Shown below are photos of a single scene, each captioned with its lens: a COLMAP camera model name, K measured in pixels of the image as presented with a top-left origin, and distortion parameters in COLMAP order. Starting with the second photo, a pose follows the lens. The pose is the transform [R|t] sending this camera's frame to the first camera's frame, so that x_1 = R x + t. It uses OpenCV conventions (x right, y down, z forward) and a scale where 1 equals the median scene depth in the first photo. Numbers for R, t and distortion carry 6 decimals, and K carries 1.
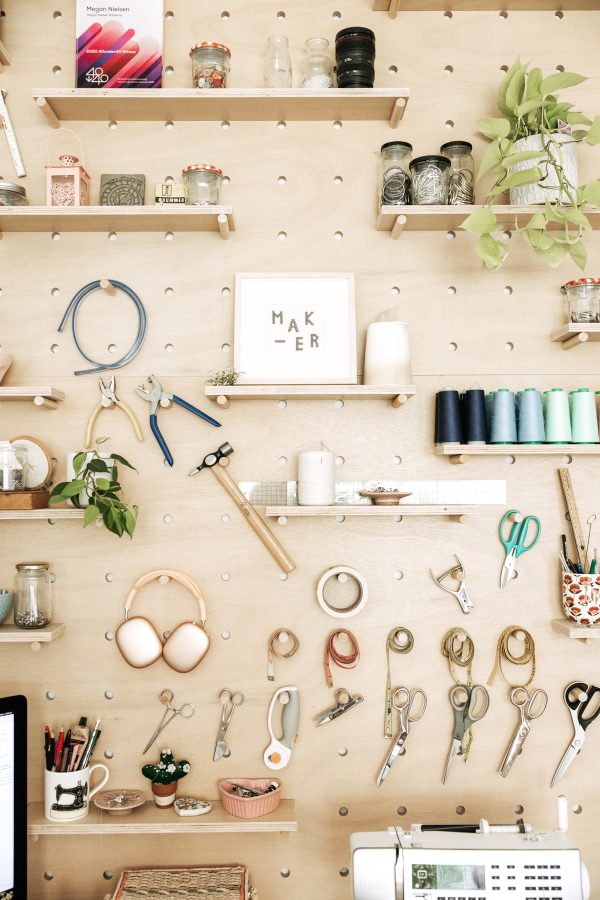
lens RADIAL K [[946.4, 0, 297.3], [0, 946.4, 443.9], [0, 0, 1]] dist [0.004497, 0.000000]
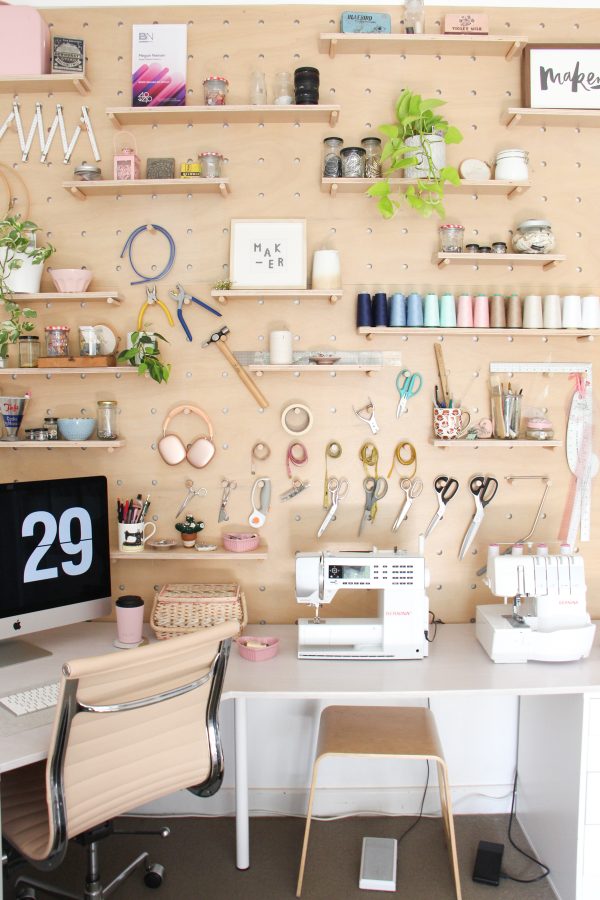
lens RADIAL K [[776.8, 0, 298.7], [0, 776.8, 444.4], [0, 0, 1]] dist [-0.184902, 0.123923]
pose [[0.999944, 0.004846, -0.009361, 0.062624], [-0.003740, 0.993395, 0.114687, 0.047069], [0.009855, -0.114646, 0.993358, -0.317290]]
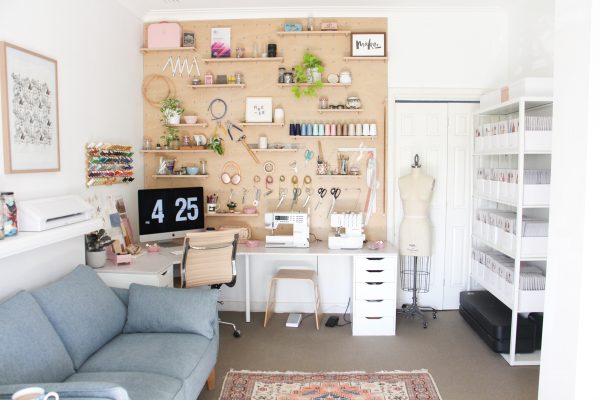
lens RADIAL K [[517.9, 0, 296.9], [0, 517.9, 200.8], [0, 0, 1]] dist [-0.184902, 0.123923]
pose [[0.997845, 0.012789, -0.064349, 0.345324], [-0.003269, 0.989290, 0.145925, -0.051753], [0.065526, -0.145400, 0.987201, -1.495887]]
